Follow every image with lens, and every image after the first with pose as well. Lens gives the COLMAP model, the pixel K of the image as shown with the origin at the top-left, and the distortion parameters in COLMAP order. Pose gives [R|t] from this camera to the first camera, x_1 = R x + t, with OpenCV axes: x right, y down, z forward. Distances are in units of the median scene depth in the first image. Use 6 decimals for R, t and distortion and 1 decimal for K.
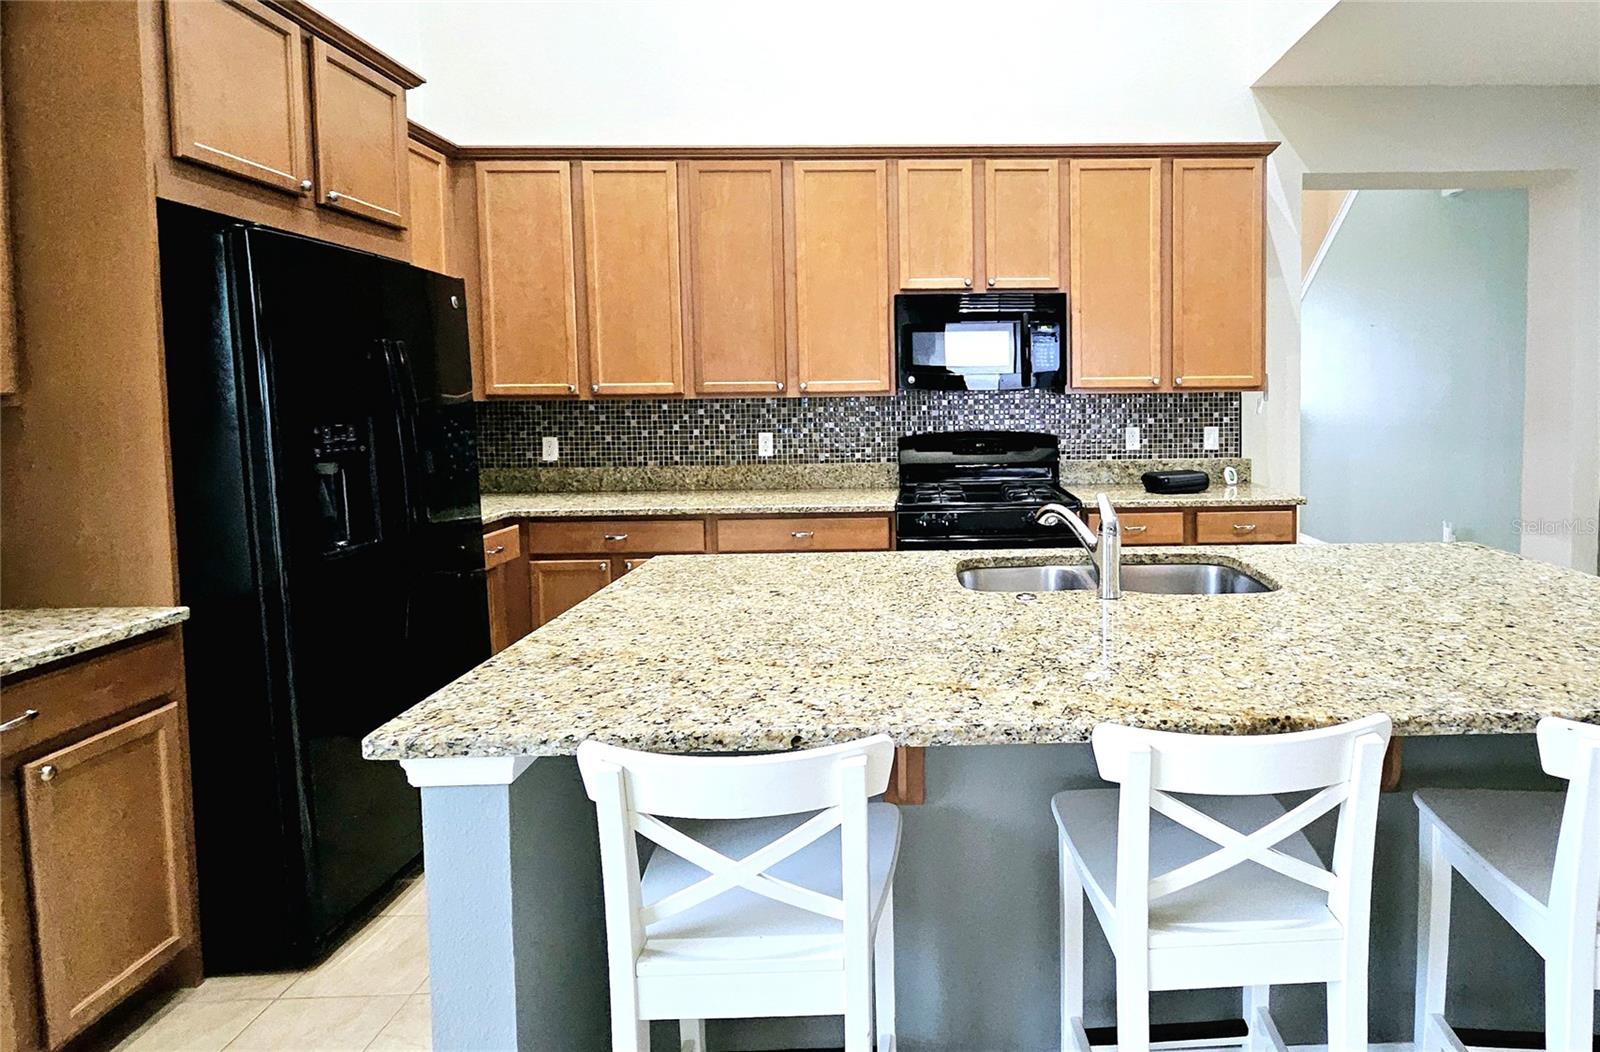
lens RADIAL K [[779.6, 0, 796.6], [0, 779.6, 443.5], [0, 0, 1]] dist [0.001548, -0.000137]
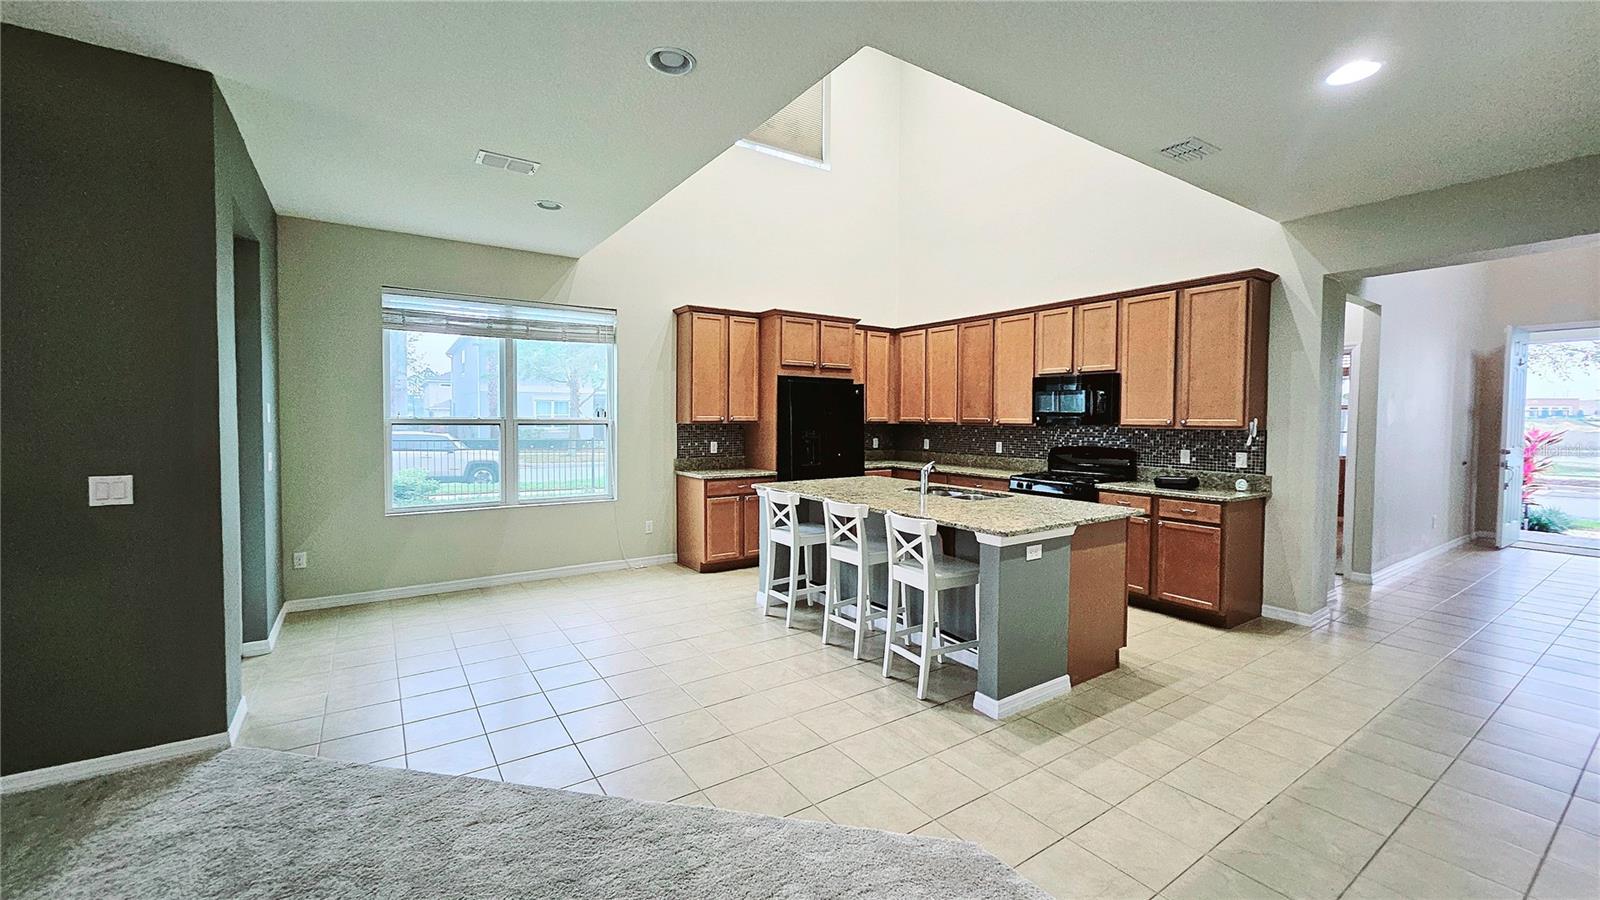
lens RADIAL K [[629.3, 0, 799.6], [0, 629.3, 443.4], [0, 0, 1]] dist [0.005596, -0.000337]
pose [[0.534896, 0.051652, -0.843337, 1.198873], [-0.061953, 0.997840, 0.021821, -0.013900], [0.842643, 0.040576, 0.536941, -0.407566]]
